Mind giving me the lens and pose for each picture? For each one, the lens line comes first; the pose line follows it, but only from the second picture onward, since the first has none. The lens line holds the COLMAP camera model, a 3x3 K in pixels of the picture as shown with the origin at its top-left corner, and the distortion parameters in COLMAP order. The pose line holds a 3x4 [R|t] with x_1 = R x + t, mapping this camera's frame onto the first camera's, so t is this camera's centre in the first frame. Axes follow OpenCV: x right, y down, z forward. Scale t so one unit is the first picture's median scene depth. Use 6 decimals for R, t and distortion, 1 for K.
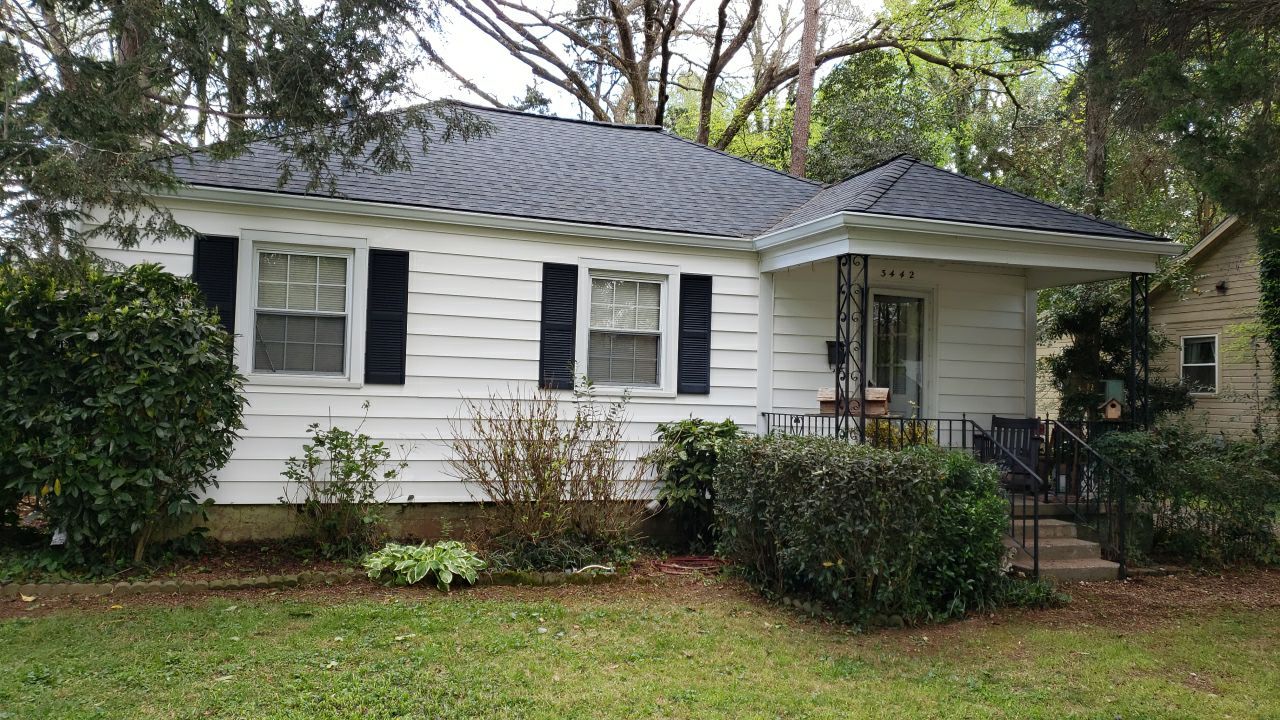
lens RADIAL K [[577.4, 0, 641.2], [0, 577.4, 362.5], [0, 0, 1]] dist [0.016814, -0.000915]
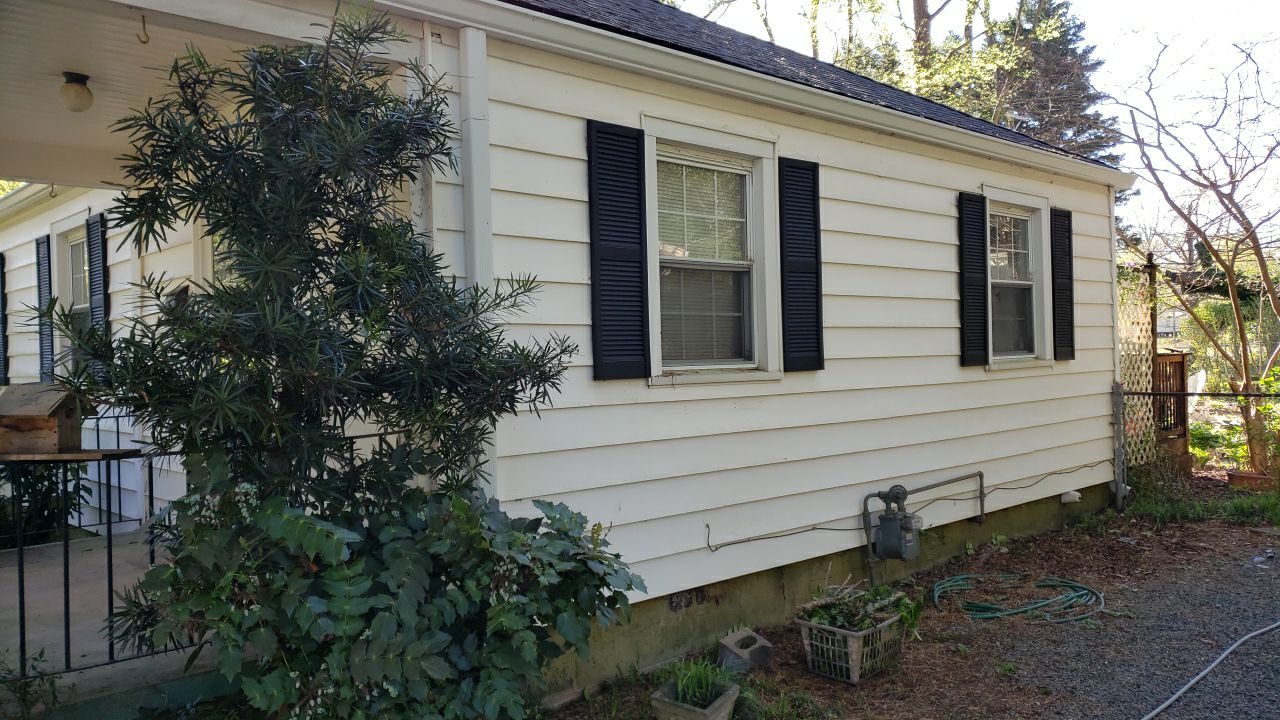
lens RADIAL K [[1014.4, 0, 634.7], [0, 1014.4, 358.2], [0, 0, 1]] dist [0.017039, -0.003503]
pose [[0.857326, -0.057901, 0.511508, -1.230857], [0.034325, 0.997873, 0.055425, -0.050674], [-0.513629, -0.029960, 0.857489, 0.141337]]
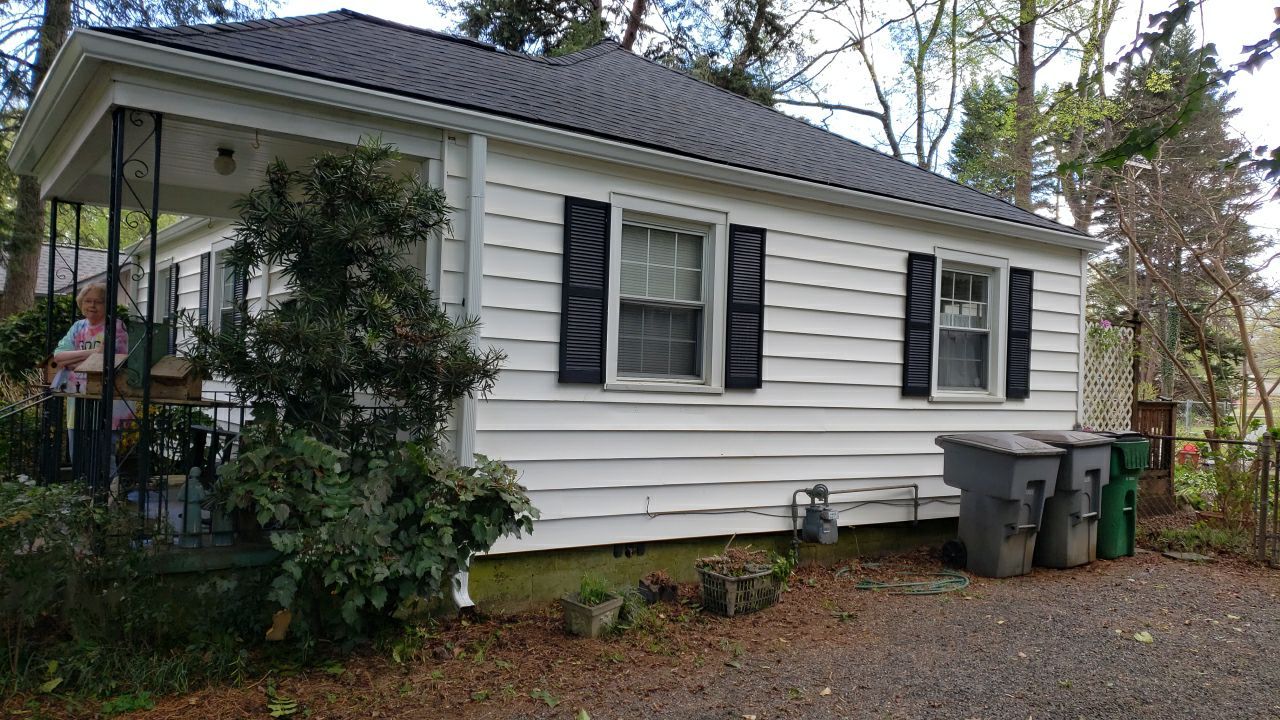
lens RADIAL K [[1014.4, 0, 644.2], [0, 1014.4, 365.6], [0, 0, 1]] dist [0.017039, -0.003503]
pose [[0.916911, 0.002092, 0.399086, -1.203437], [-0.019659, 0.999009, 0.039928, -0.055927], [-0.398607, -0.044456, 0.916044, -0.279418]]
